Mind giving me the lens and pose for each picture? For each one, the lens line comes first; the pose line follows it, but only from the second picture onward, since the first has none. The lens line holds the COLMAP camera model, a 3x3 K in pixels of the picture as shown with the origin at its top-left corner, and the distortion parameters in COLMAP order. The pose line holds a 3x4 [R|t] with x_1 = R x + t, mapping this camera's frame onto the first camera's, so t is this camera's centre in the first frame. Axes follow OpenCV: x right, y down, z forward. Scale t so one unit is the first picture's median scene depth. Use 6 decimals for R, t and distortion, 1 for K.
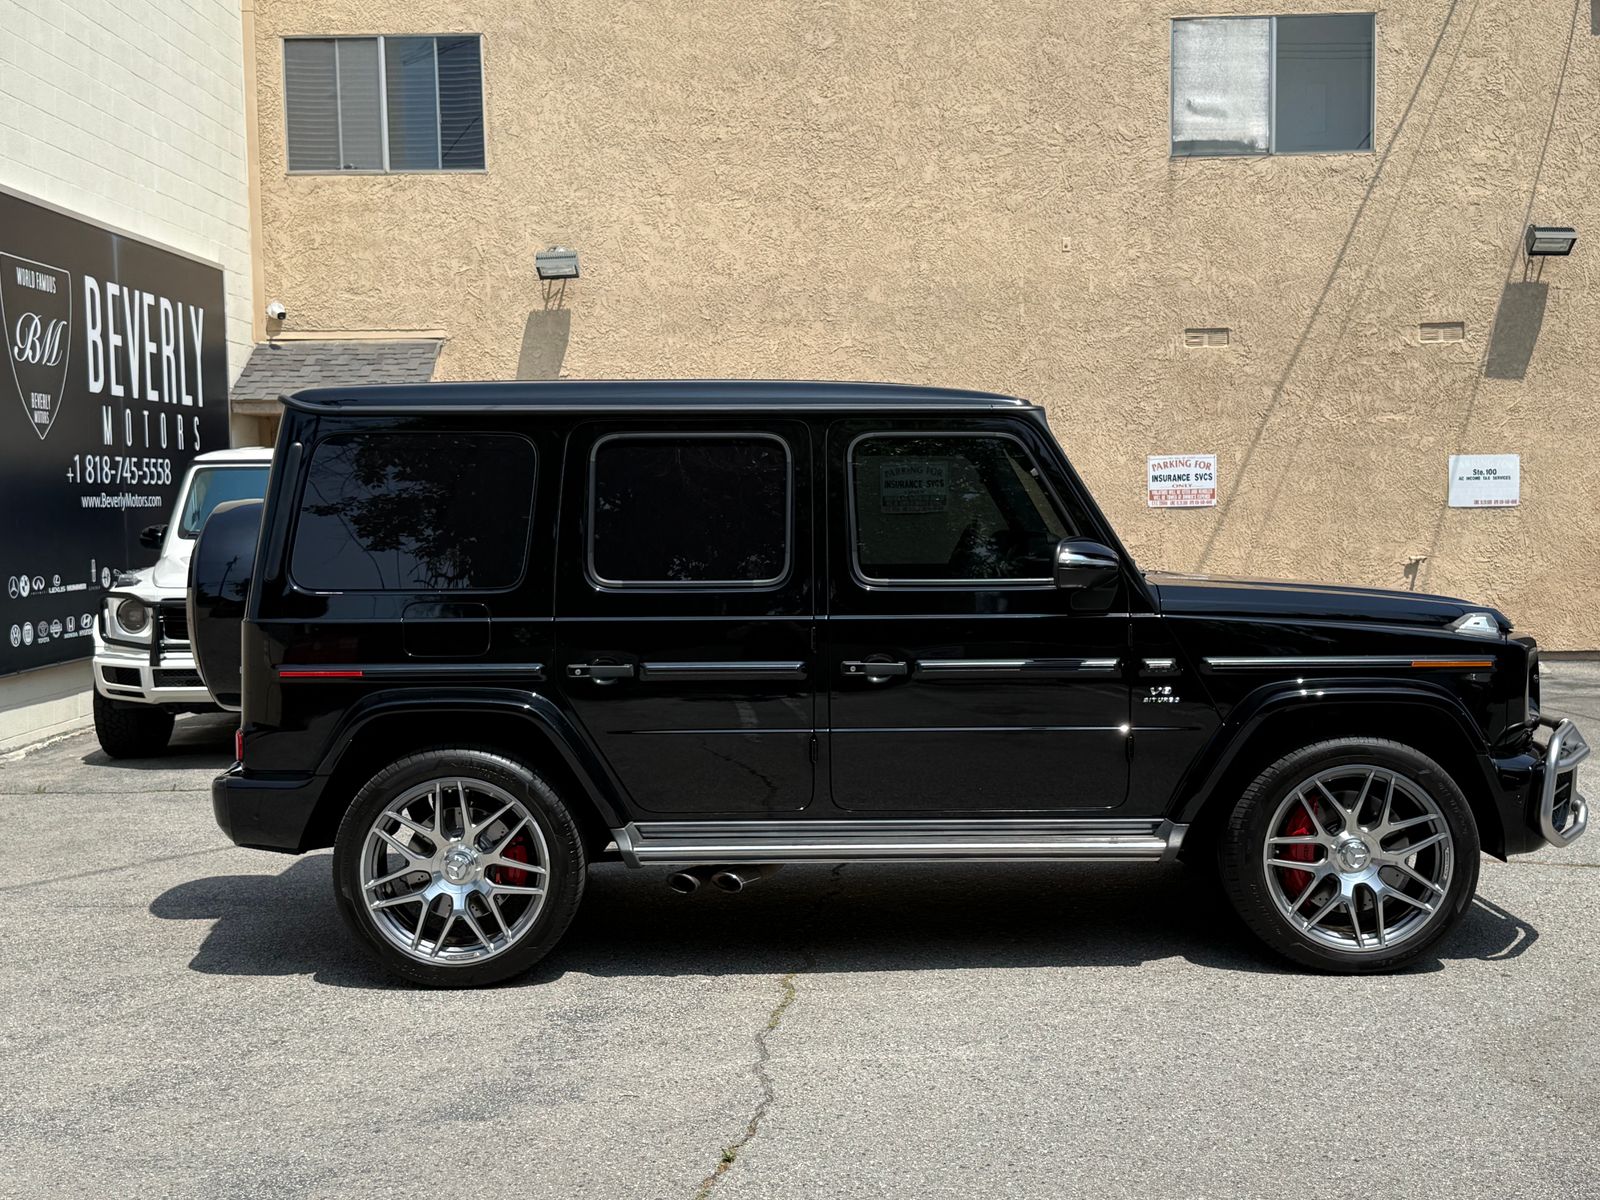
lens RADIAL K [[1859.8, 0, 811.6], [0, 1859.8, 603.1], [0, 0, 1]] dist [0.214836, -0.532213]
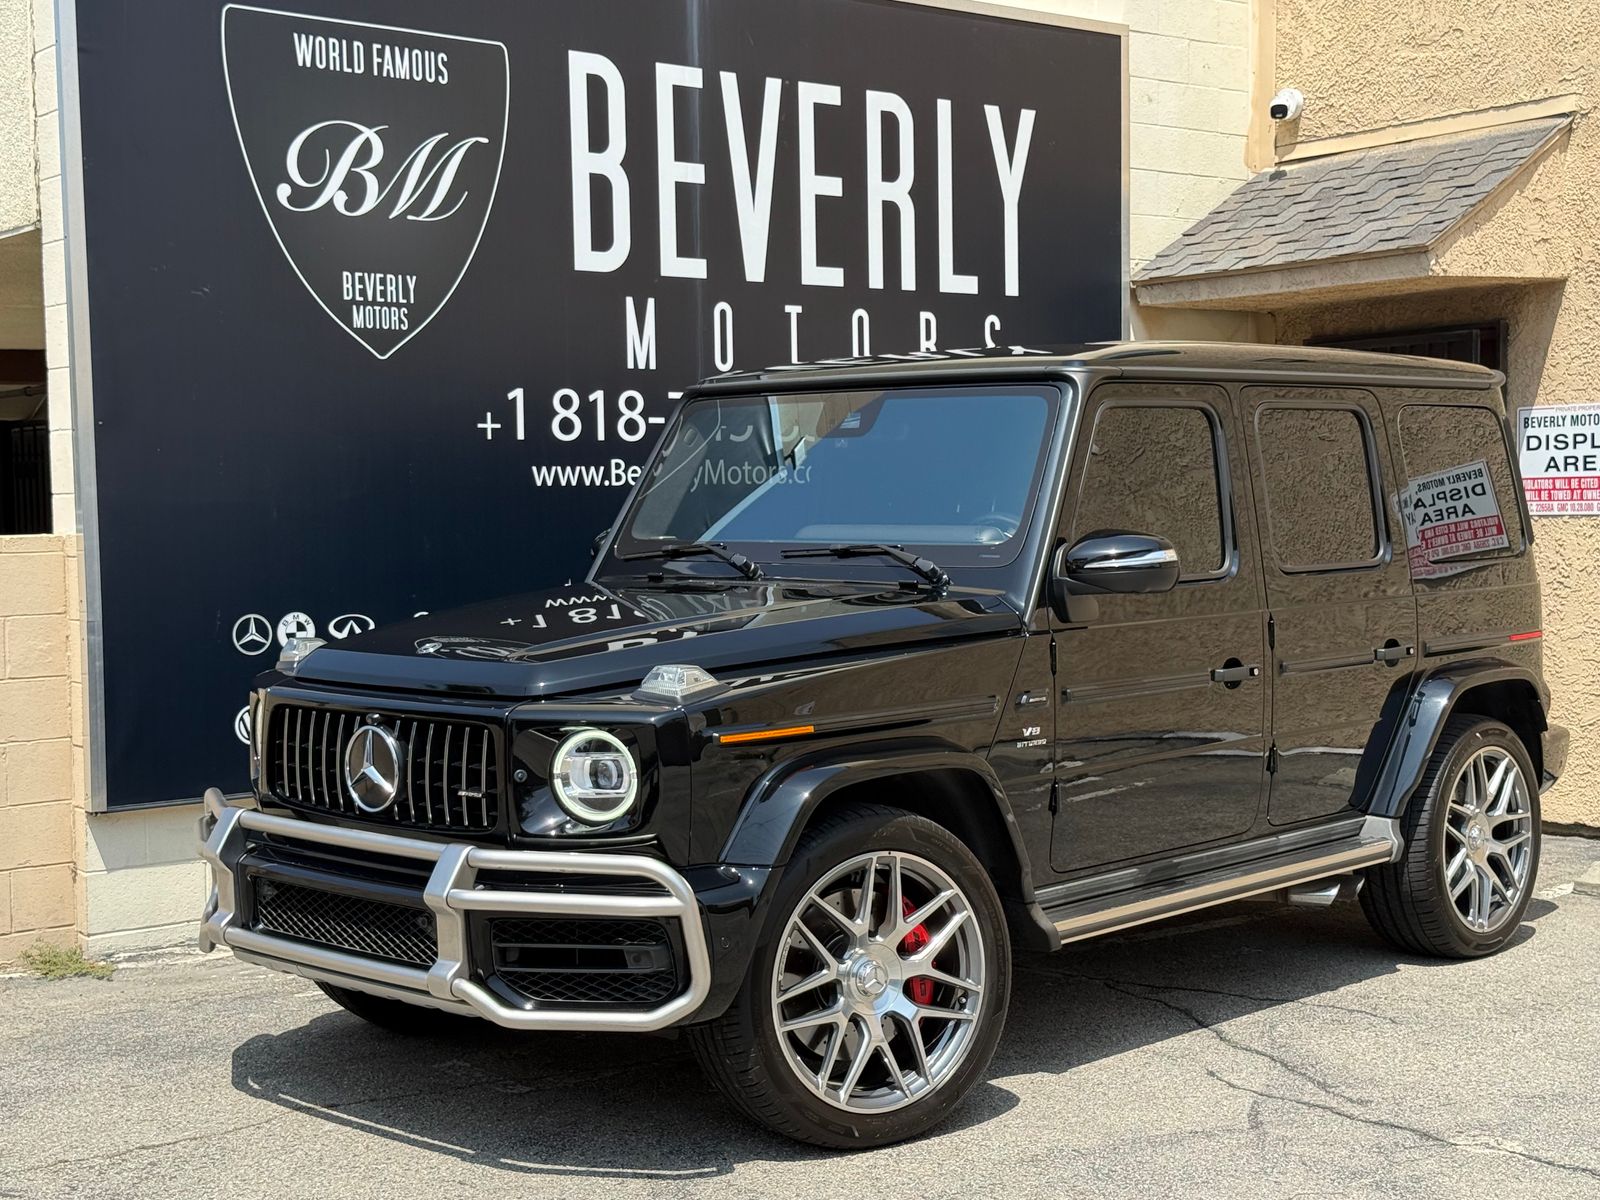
lens RADIAL K [[2262.2, 0, 806.1], [0, 2262.2, 599.7], [0, 0, 1]] dist [0.202376, -0.435704]
pose [[0.631633, 0.039211, -0.774275, 0.161789], [-0.038995, 0.999063, 0.018784, -0.032796], [0.774286, 0.018328, 0.632570, 0.642975]]
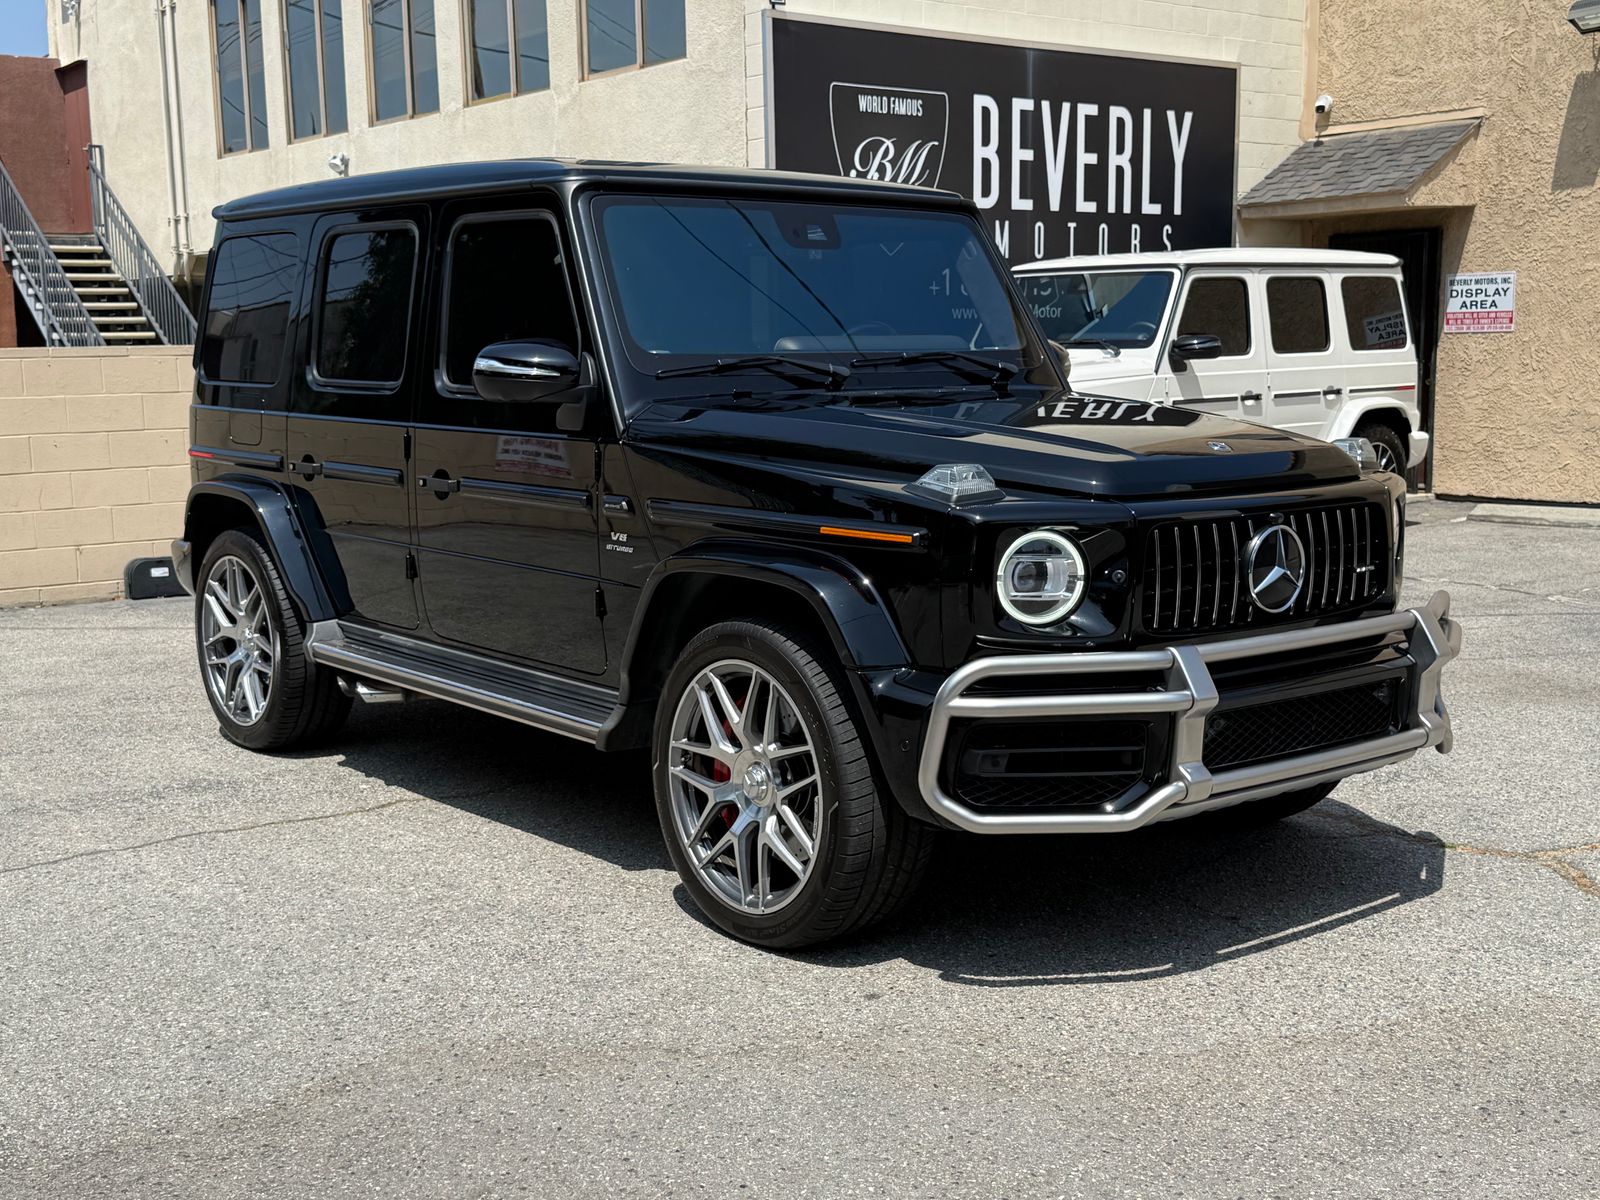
lens RADIAL K [[1840.9, 0, 810.4], [0, 1840.9, 605.3], [0, 0, 1]] dist [0.213361, -0.510842]
pose [[0.626570, 0.117220, -0.770499, 0.390825], [-0.040639, 0.992194, 0.117900, -0.009223], [0.778305, -0.042561, 0.626443, 0.264441]]
